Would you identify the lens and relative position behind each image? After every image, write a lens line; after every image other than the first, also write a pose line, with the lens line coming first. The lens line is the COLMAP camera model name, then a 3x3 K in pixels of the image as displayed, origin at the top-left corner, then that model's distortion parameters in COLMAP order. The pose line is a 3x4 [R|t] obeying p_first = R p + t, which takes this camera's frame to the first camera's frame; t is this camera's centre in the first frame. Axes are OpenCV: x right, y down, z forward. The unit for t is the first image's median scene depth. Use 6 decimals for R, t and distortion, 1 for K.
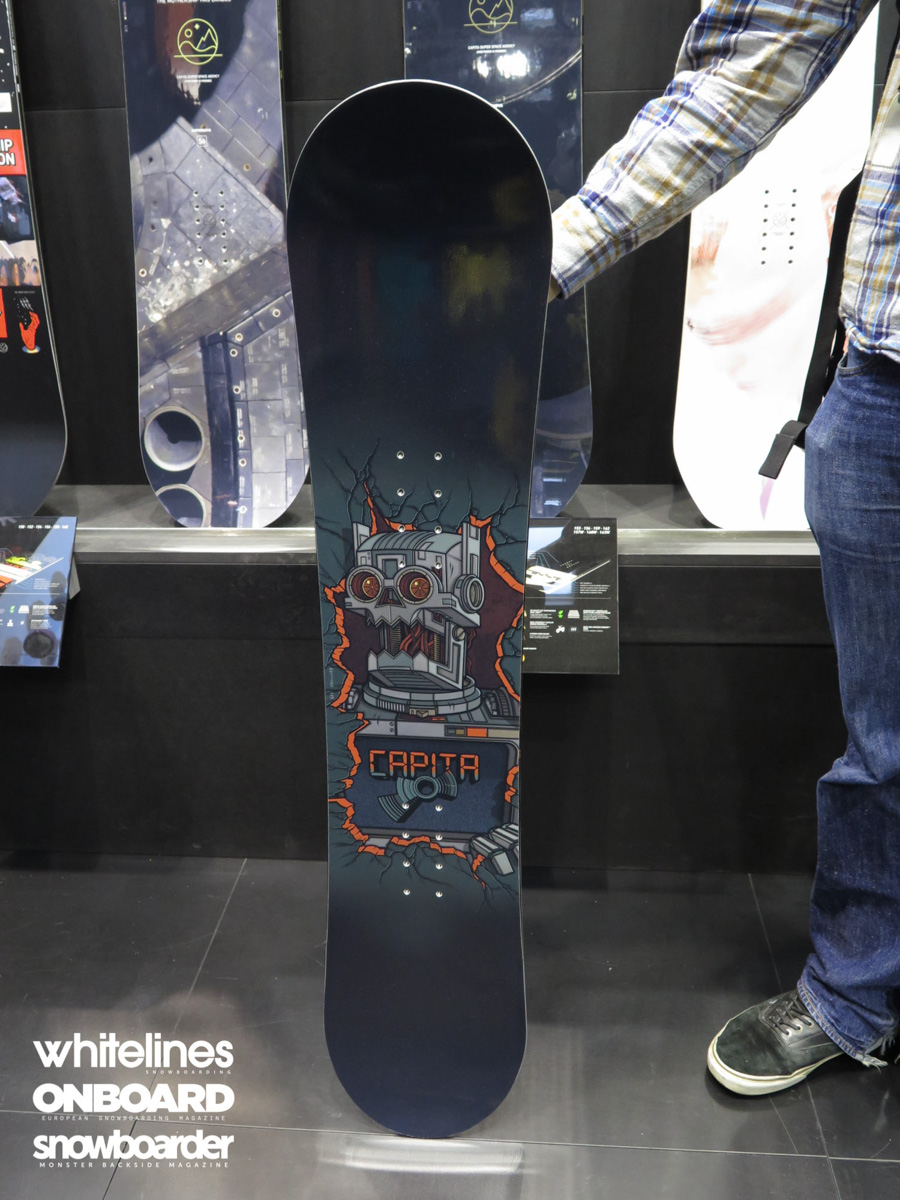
lens RADIAL K [[997.2, 0, 407.1], [0, 997.2, 581.2], [0, 0, 1]] dist [-0.020907, 0.026380]
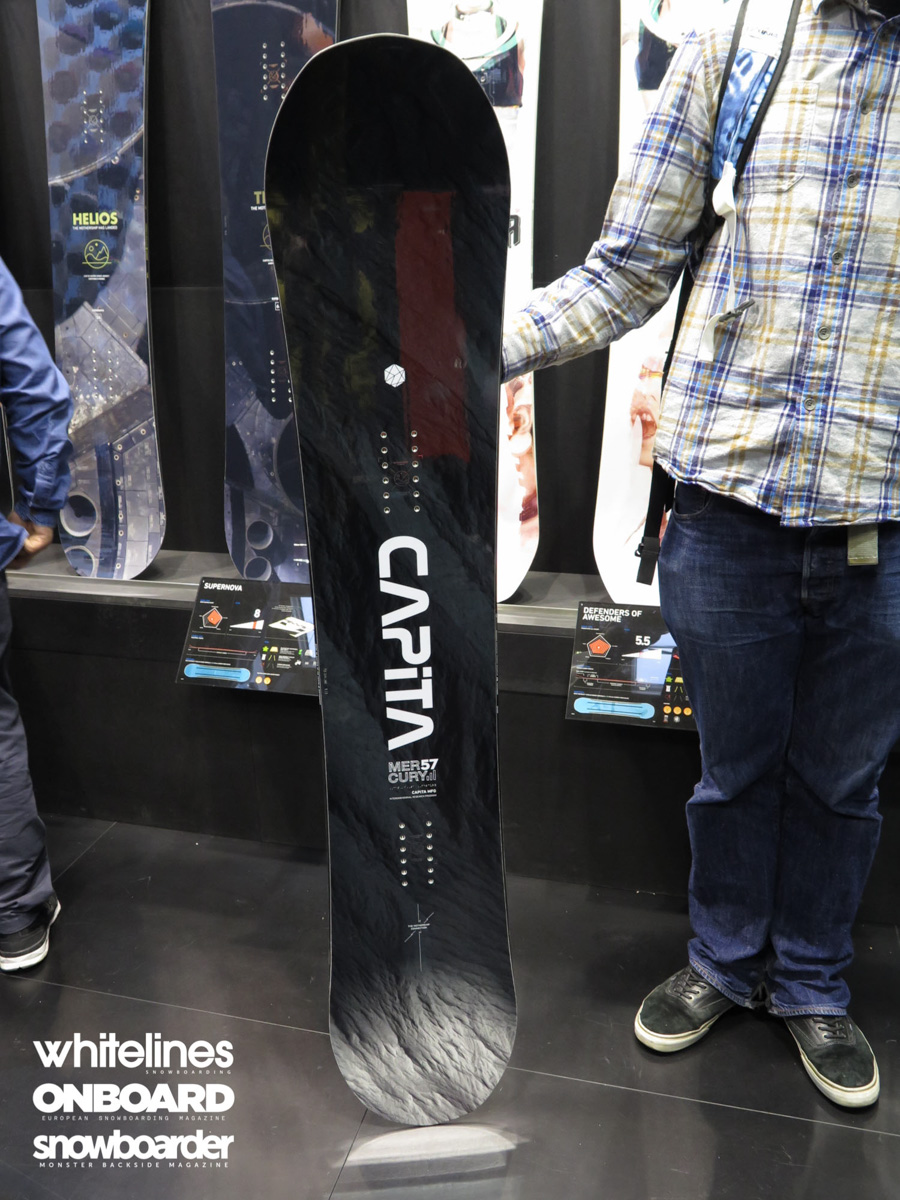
lens RADIAL K [[997.2, 0, 445.5], [0, 997.2, 583.1], [0, 0, 1]] dist [-0.020907, 0.026380]
pose [[0.982922, 0.061794, -0.173339, 0.564314], [-0.075906, 0.994215, -0.075996, 0.026334], [0.167641, 0.087856, 0.981926, -0.328070]]
